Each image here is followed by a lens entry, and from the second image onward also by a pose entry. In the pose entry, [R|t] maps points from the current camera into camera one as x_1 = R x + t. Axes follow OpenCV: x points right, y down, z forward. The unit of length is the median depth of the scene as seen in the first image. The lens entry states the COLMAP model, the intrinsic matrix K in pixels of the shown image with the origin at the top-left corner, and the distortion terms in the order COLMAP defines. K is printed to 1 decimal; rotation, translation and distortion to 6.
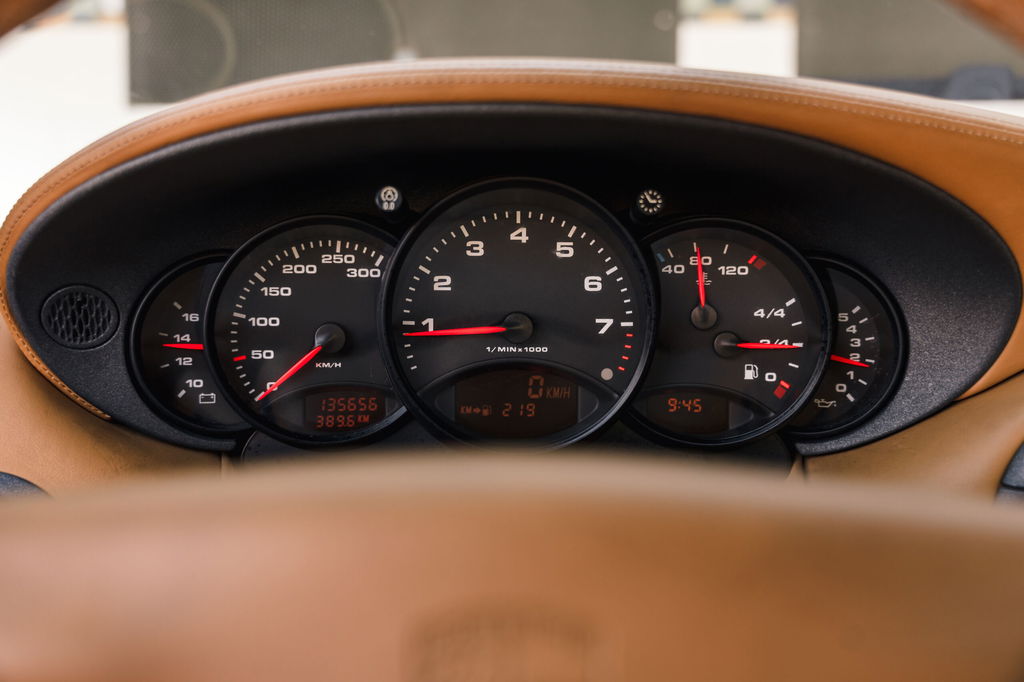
lens RADIAL K [[934.5, 0, 509.9], [0, 934.5, 340.8], [0, 0, 1]] dist [-0.022318, -0.006497]
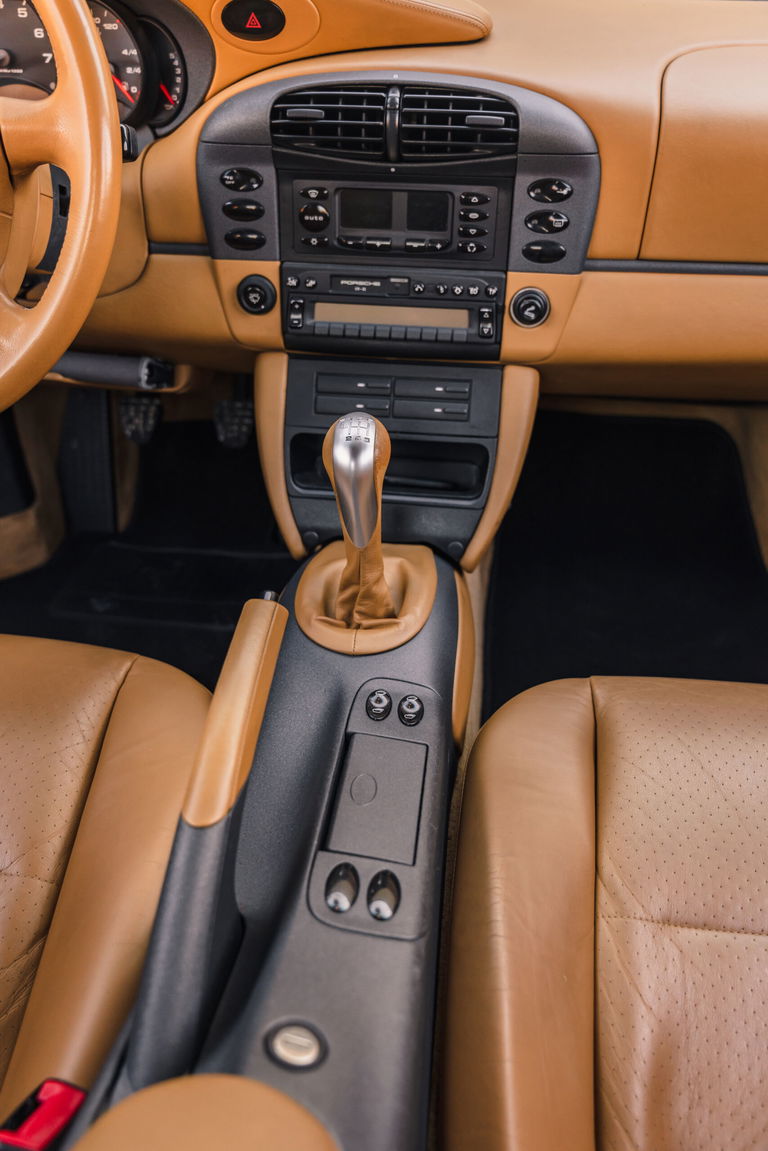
lens RADIAL K [[919.1, 0, 384.1], [0, 919.1, 587.6], [0, 0, 1]] dist [0.005608, -0.013881]
pose [[0.992734, 0.075471, -0.093721, 1.067878], [-0.027857, 0.901846, 0.431159, 0.135629], [0.117062, -0.425415, 0.897395, -1.125690]]
